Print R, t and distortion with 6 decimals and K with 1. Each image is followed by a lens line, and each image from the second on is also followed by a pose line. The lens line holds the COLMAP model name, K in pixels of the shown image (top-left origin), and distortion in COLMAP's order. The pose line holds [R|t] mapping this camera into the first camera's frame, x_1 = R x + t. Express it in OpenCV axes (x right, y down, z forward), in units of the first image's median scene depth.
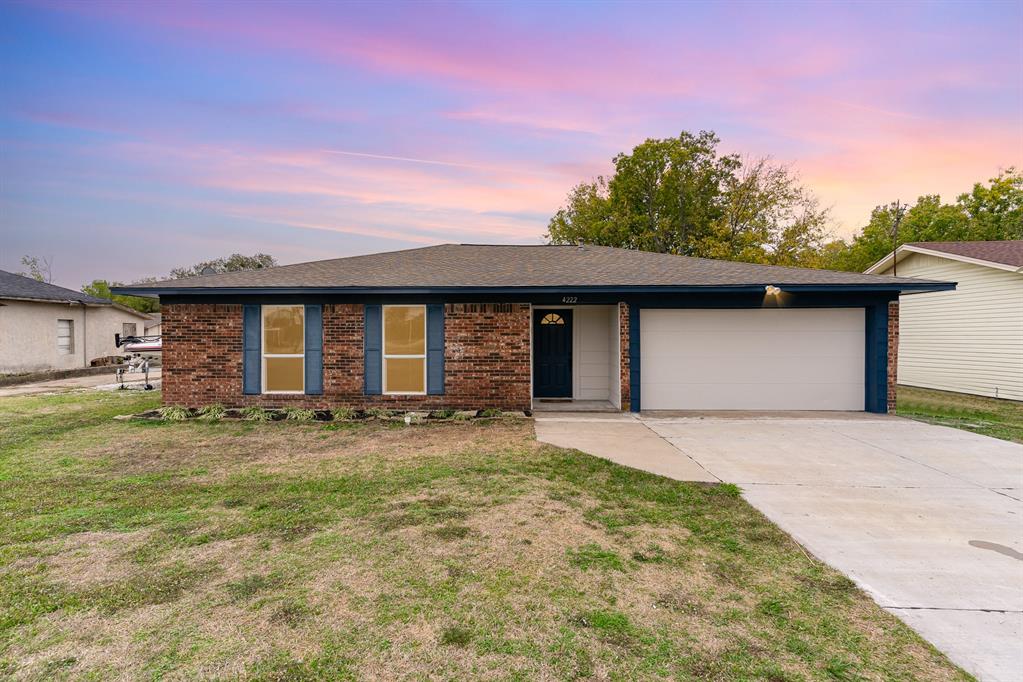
lens RADIAL K [[497.5, 0, 503.5], [0, 497.5, 335.6], [0, 0, 1]] dist [0.001788, 0.000034]
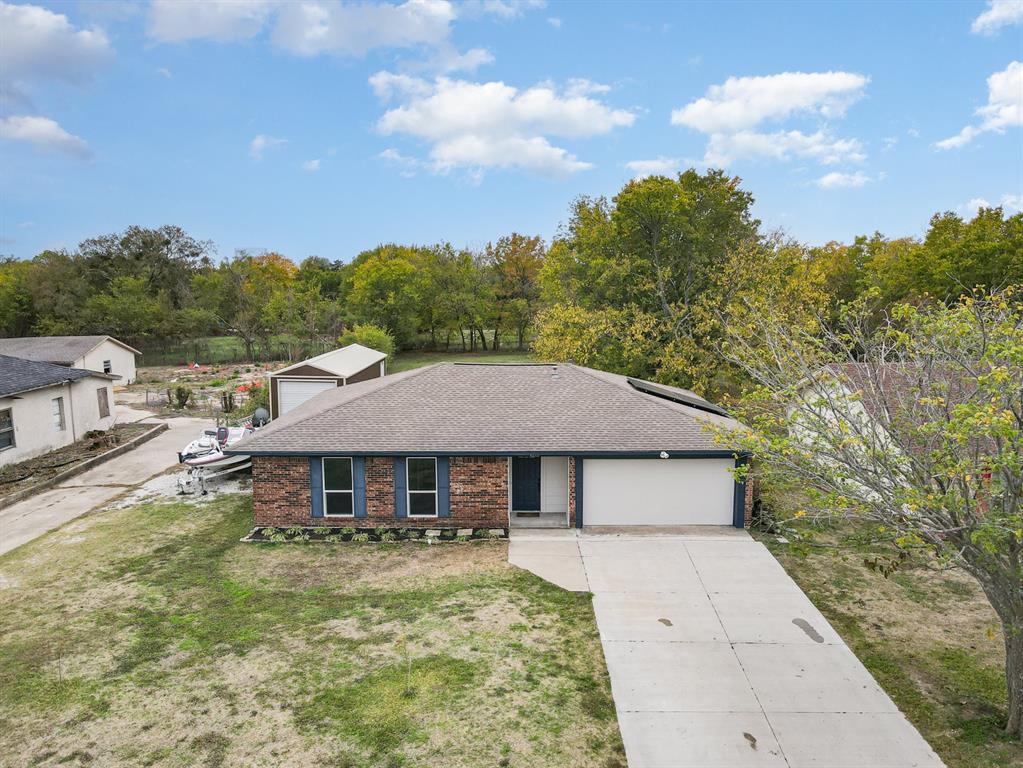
lens RADIAL K [[753.4, 0, 511.5], [0, 753.4, 384.0], [0, 0, 1]] dist [0.013586, 0.001599]
pose [[0.999818, -0.005712, 0.018209, 0.033400], [0.003306, 0.991573, 0.129507, -0.764734], [-0.018795, -0.129423, 0.991411, -1.588178]]
